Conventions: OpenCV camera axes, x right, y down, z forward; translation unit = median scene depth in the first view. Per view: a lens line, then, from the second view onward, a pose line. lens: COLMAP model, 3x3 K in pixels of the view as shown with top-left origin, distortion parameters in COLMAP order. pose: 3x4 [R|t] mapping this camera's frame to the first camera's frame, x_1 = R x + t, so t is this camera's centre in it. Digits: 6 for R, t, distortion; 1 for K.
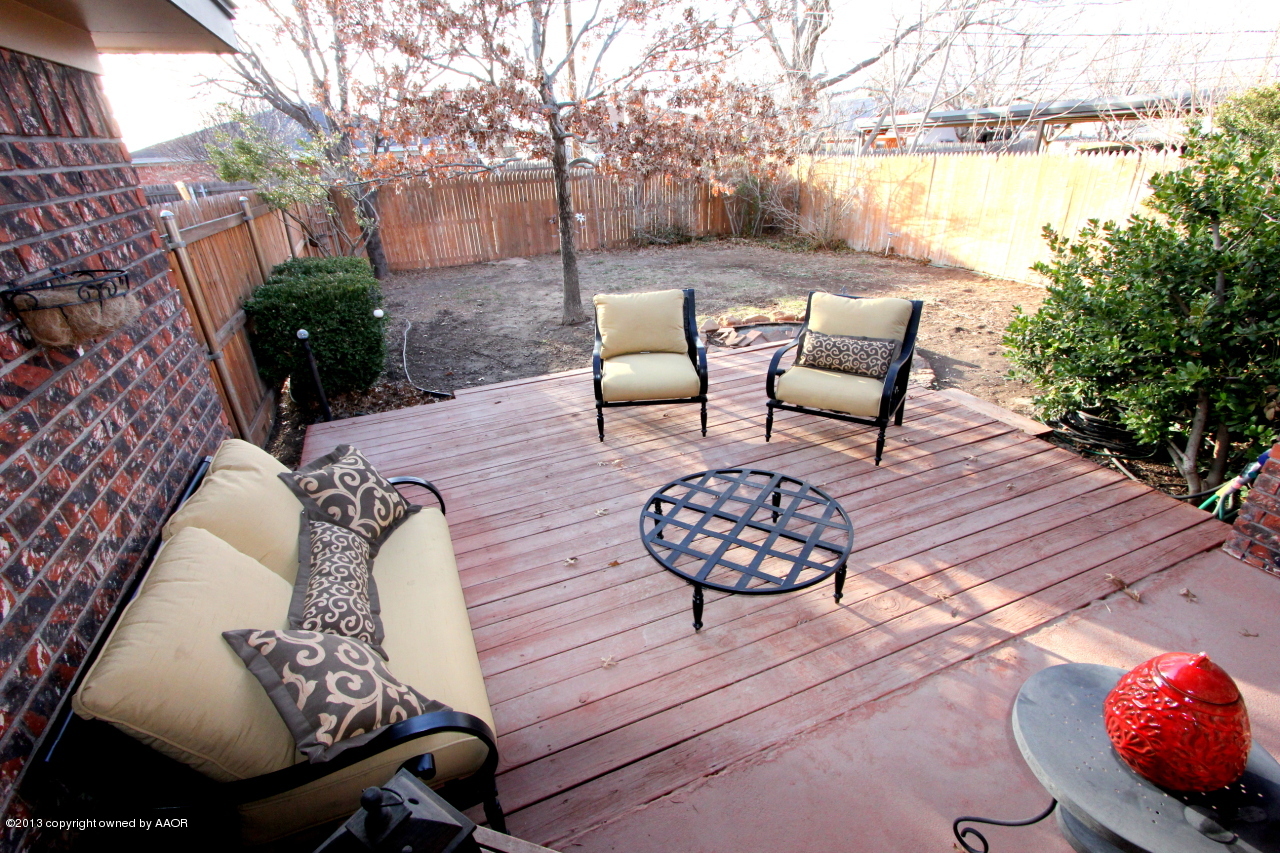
lens RADIAL K [[587.1, 0, 639.0], [0, 587.1, 431.3], [0, 0, 1]] dist [-0.016144, 0.000440]
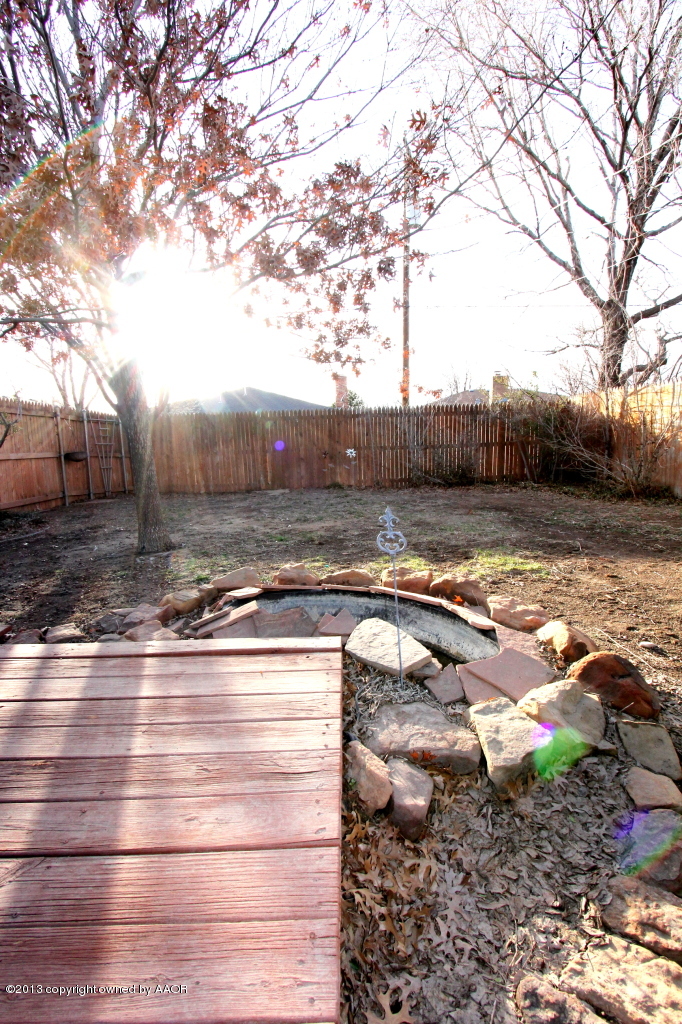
lens RADIAL K [[469.6, 0, 337.1], [0, 469.6, 512.7], [0, 0, 1]] dist [-0.016144, 0.000440]
pose [[0.920272, 0.074634, -0.384096, 0.571575], [-0.179431, 0.952836, -0.244762, -0.239277], [0.347713, 0.294166, 0.890260, 1.024251]]
